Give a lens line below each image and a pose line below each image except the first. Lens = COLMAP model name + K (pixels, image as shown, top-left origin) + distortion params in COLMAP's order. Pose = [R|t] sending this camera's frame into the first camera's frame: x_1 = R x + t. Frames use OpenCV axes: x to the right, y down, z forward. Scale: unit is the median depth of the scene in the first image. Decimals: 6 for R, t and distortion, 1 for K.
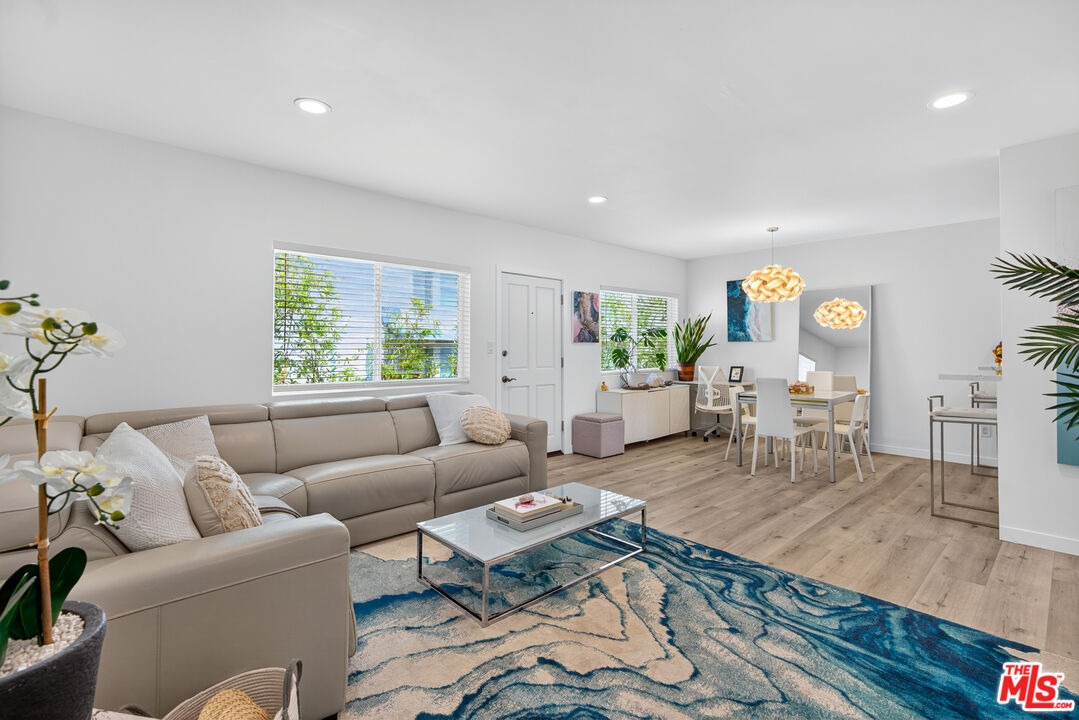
lens RADIAL K [[493.2, 0, 540.8], [0, 493.2, 351.9], [0, 0, 1]] dist [-0.001792, -0.000205]
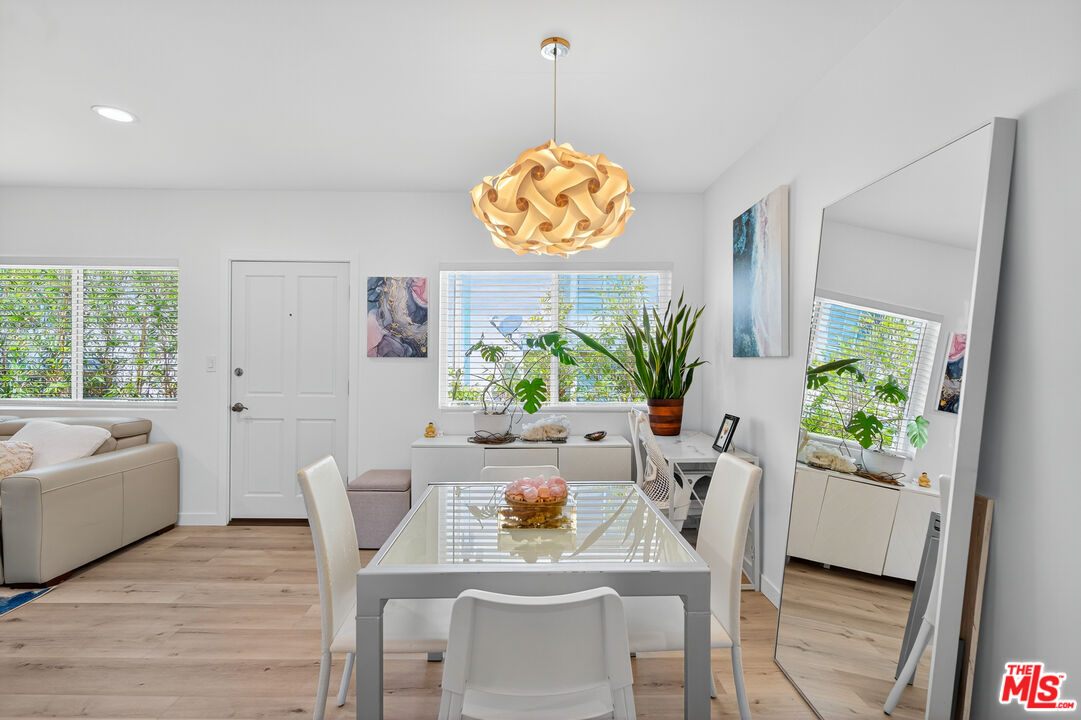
lens RADIAL K [[481.6, 0, 522.3], [0, 481.6, 363.7], [0, 0, 1]] dist [0.000993, 0.000153]
pose [[0.735064, 0.012257, -0.677887, 0.637725], [-0.011868, 0.999916, 0.005212, -0.016142], [0.677894, 0.004214, 0.735148, 0.669480]]
